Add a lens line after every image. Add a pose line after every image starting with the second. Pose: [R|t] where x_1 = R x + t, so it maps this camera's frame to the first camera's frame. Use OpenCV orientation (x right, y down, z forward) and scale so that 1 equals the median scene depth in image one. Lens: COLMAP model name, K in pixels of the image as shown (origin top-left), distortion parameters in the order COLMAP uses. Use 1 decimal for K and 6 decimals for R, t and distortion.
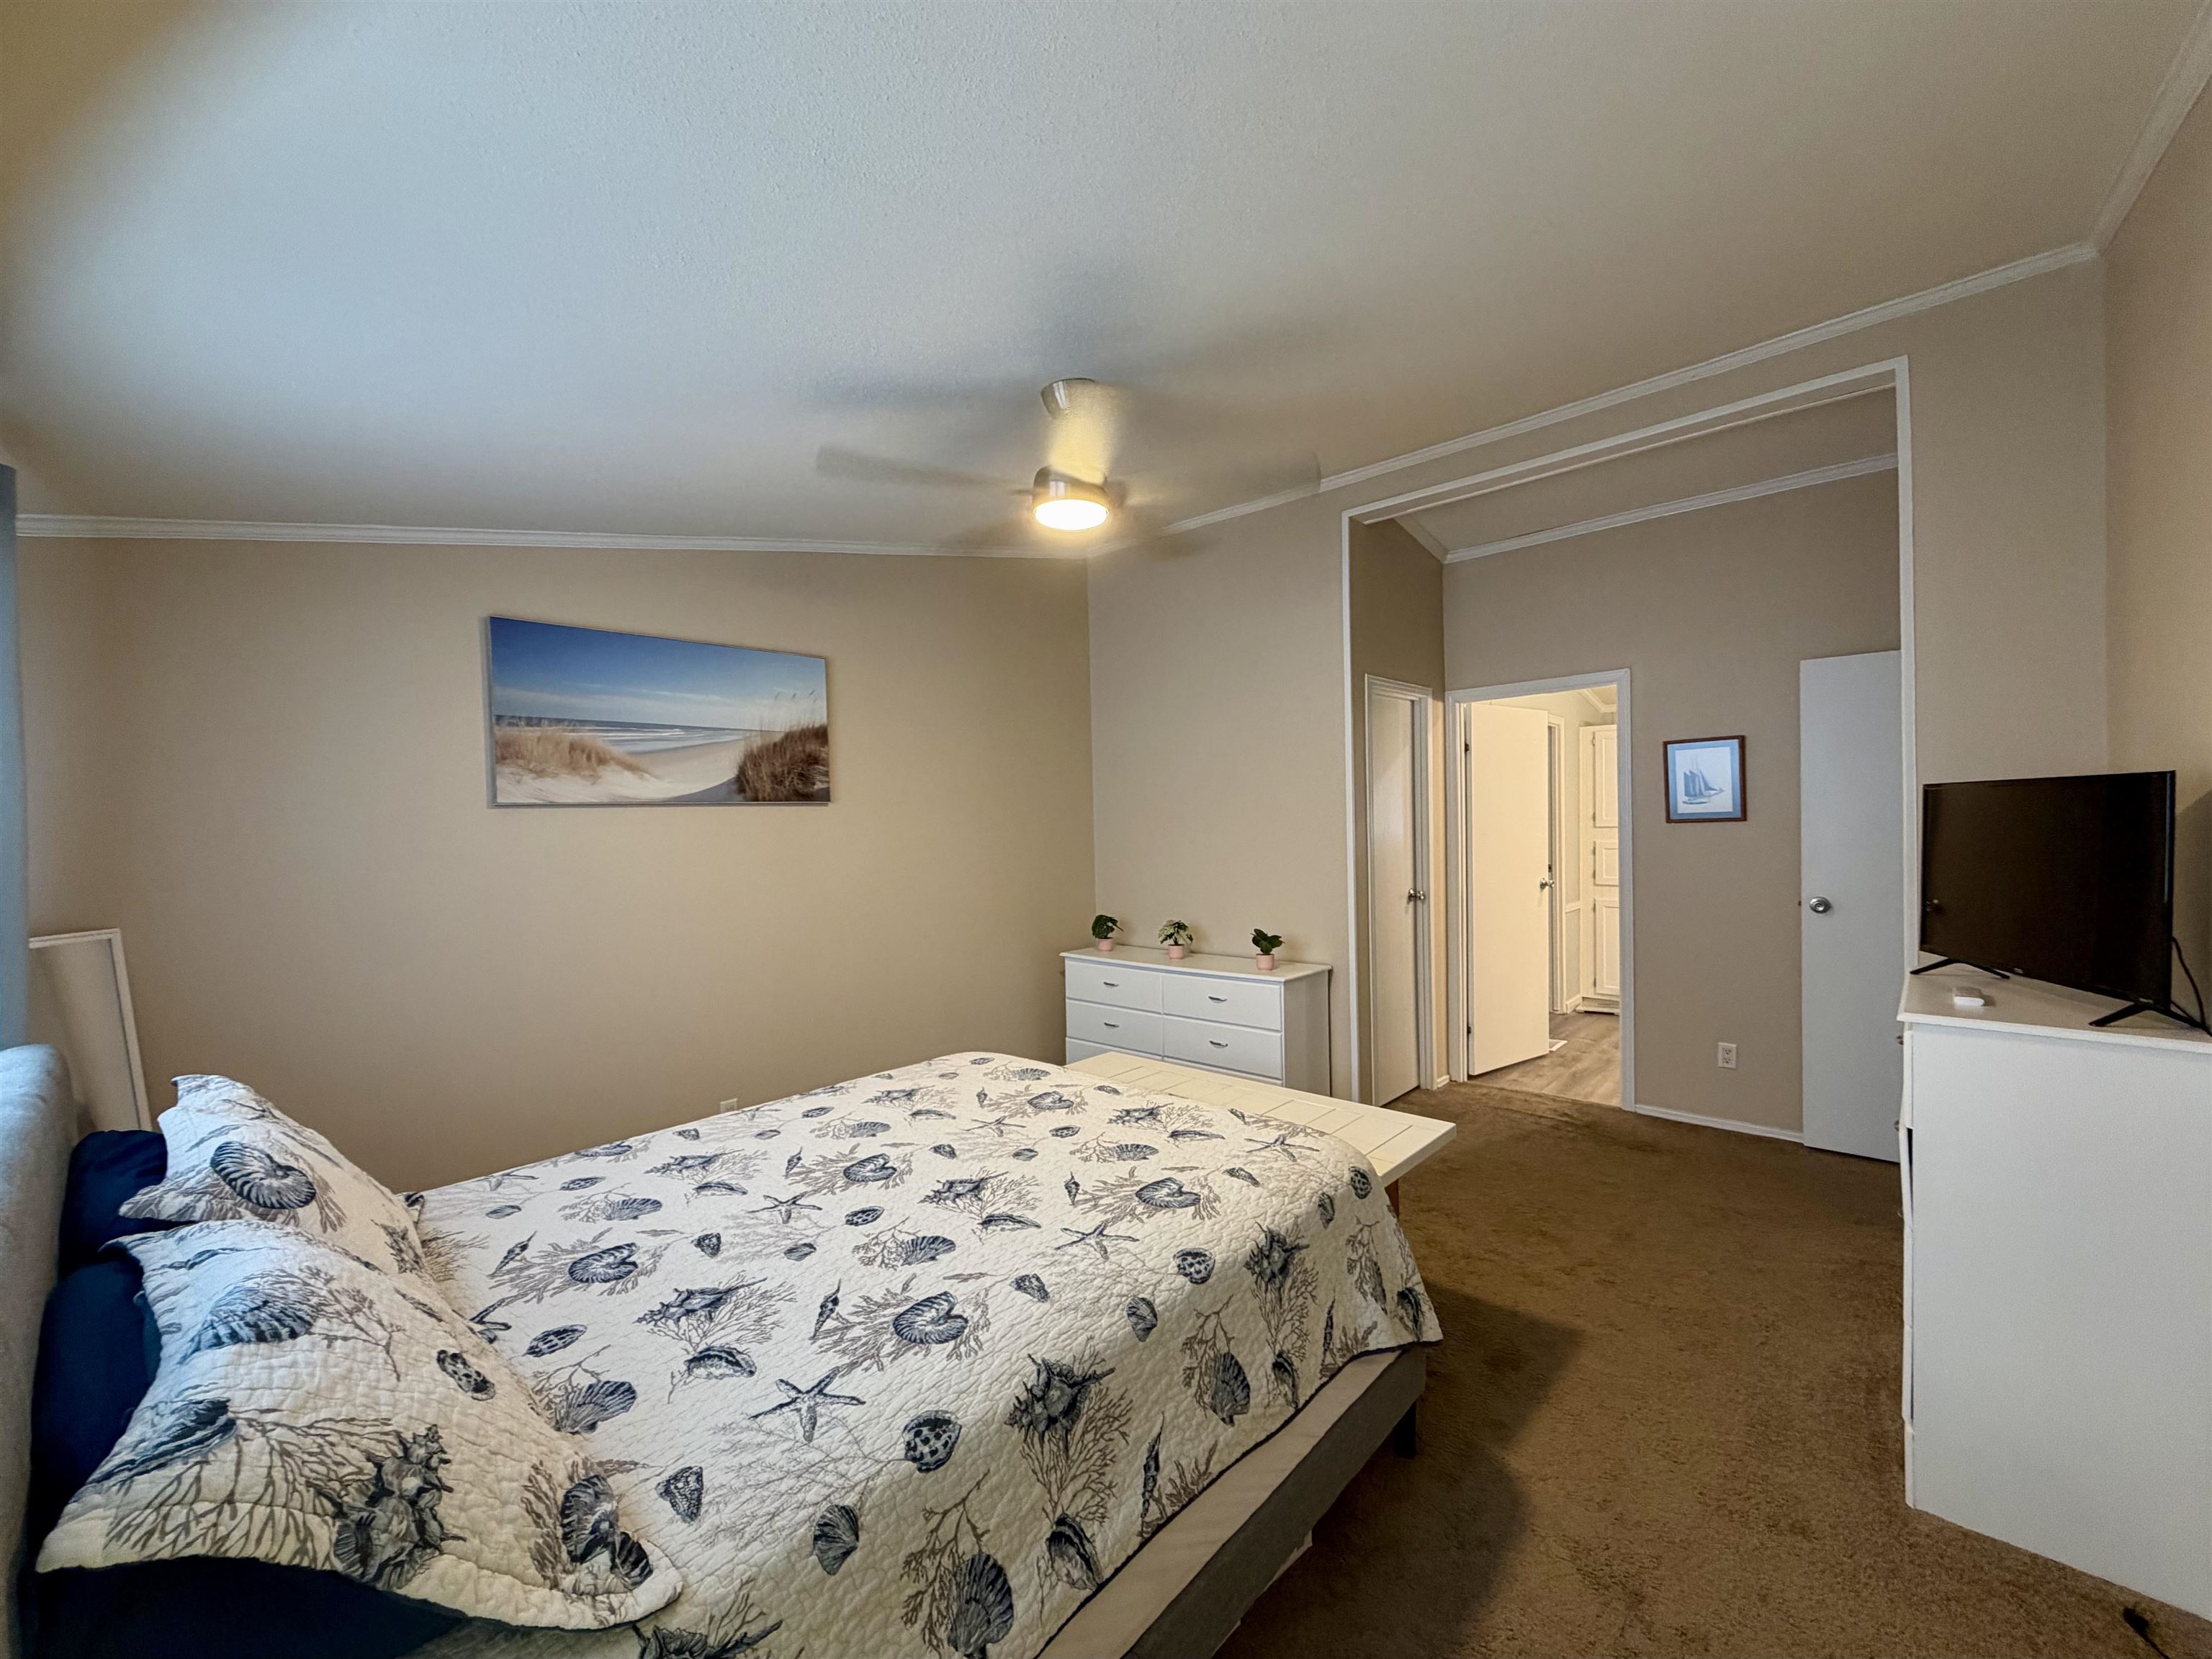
lens RADIAL K [[892.5, 0, 1115.1], [0, 892.5, 865.7], [0, 0, 1]] dist [0.001125, -0.000031]
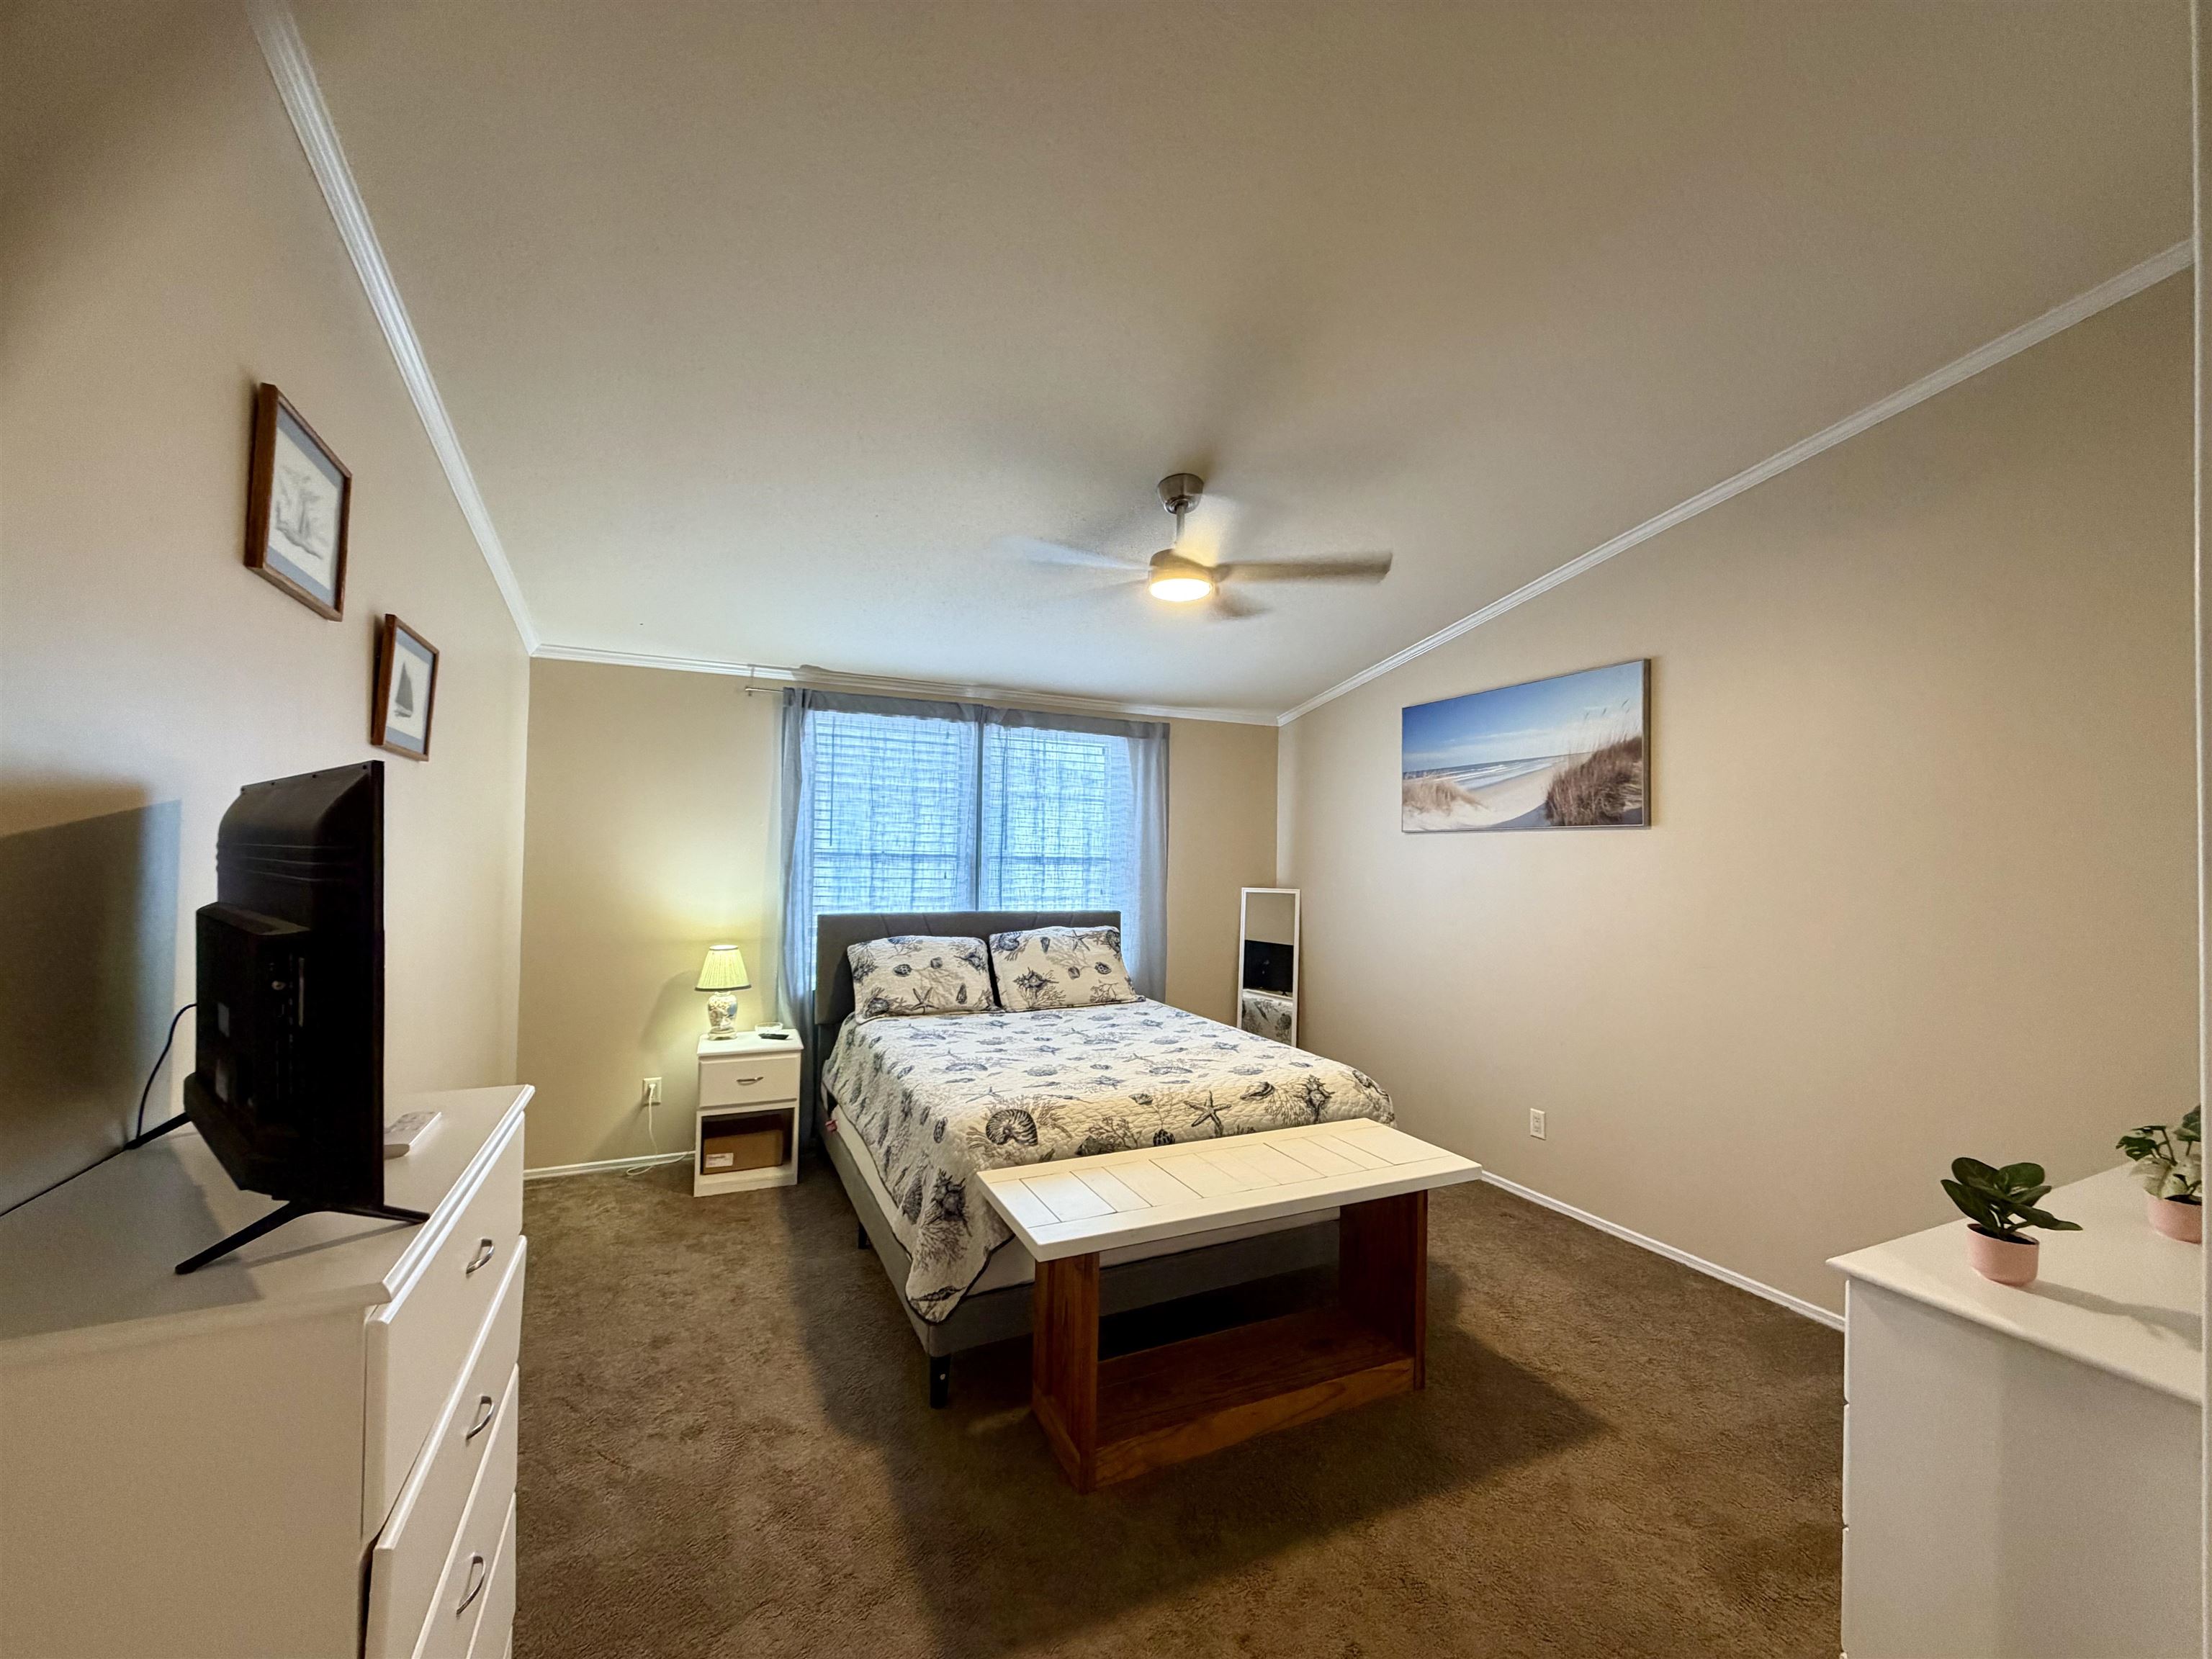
lens RADIAL K [[892.3, 0, 1068.5], [0, 892.3, 831.9], [0, 0, 1]] dist [0.002738, -0.000275]
pose [[-0.418450, -0.010551, -0.908179, 0.809214], [-0.057819, 0.998214, 0.015044, -0.053113], [0.906398, 0.058805, -0.418312, 1.007131]]
